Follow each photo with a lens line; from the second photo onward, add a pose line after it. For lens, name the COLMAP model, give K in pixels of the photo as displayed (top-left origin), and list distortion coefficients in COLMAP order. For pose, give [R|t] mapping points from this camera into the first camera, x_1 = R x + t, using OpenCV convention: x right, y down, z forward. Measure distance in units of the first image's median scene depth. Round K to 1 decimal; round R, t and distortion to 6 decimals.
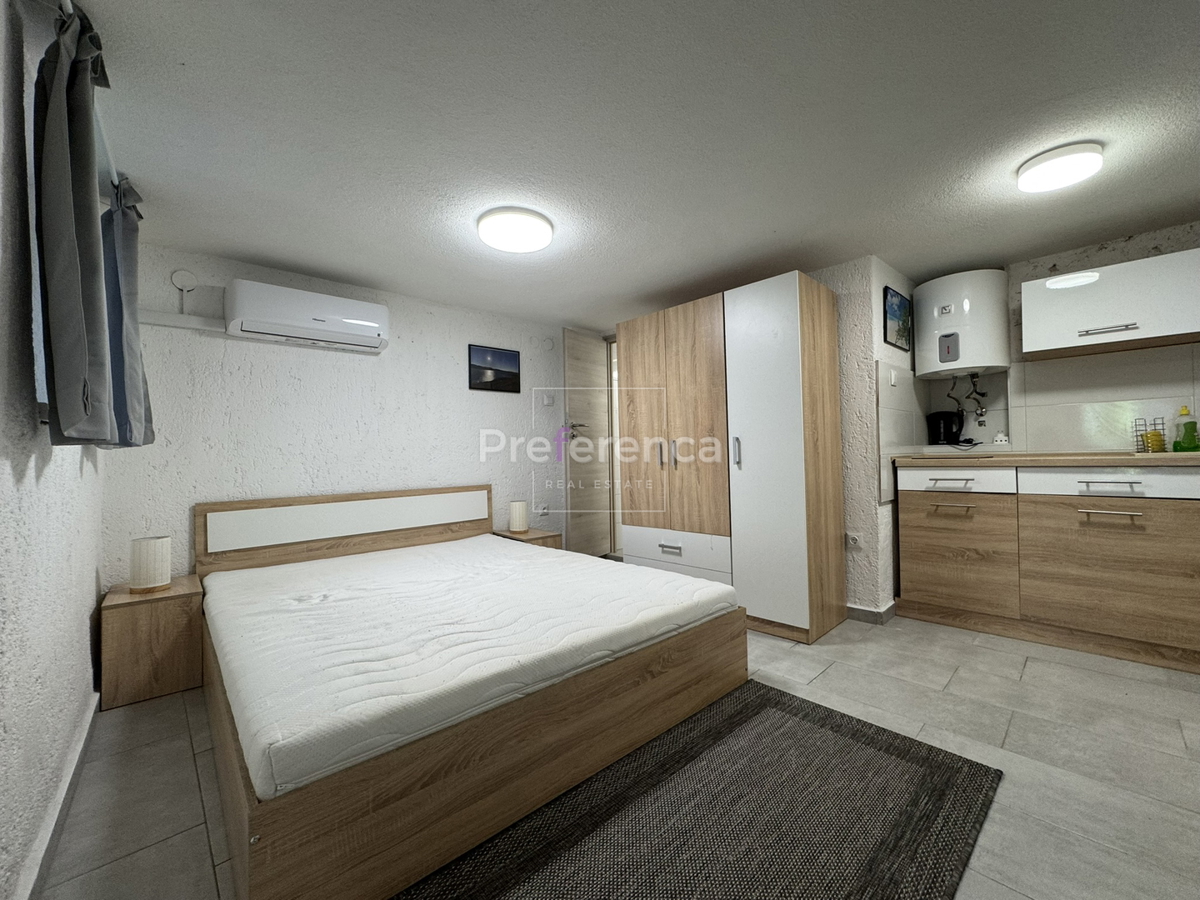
lens RADIAL K [[480.2, 0, 599.0], [0, 480.2, 448.8], [0, 0, 1]] dist [-0.004954, 0.000776]
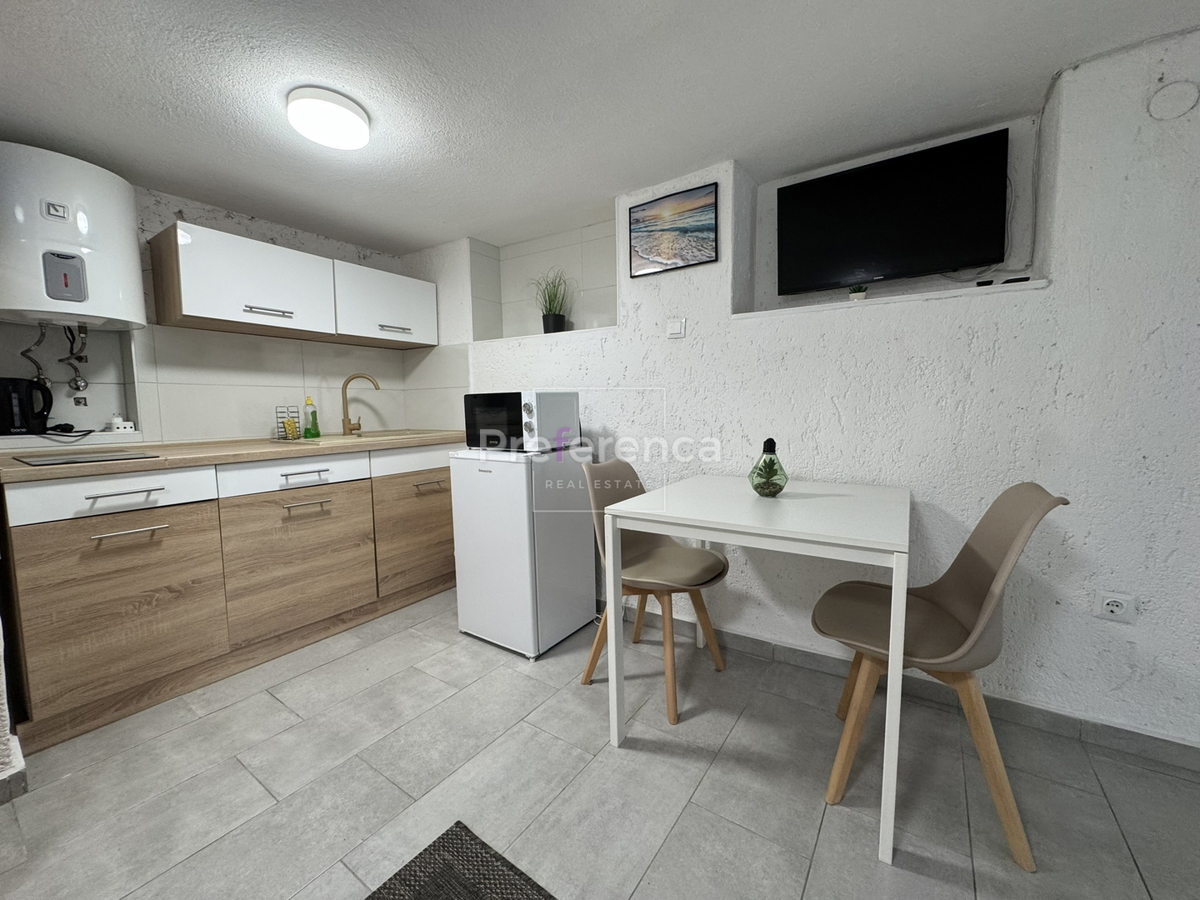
lens RADIAL K [[480.2, 0, 599.0], [0, 480.2, 448.8], [0, 0, 1]] dist [-0.004954, 0.000776]
pose [[-0.203611, -0.064817, 0.976904, -0.015315], [0.000105, 0.997805, 0.066225, -0.039842], [-0.979052, 0.013586, -0.203157, 0.545322]]
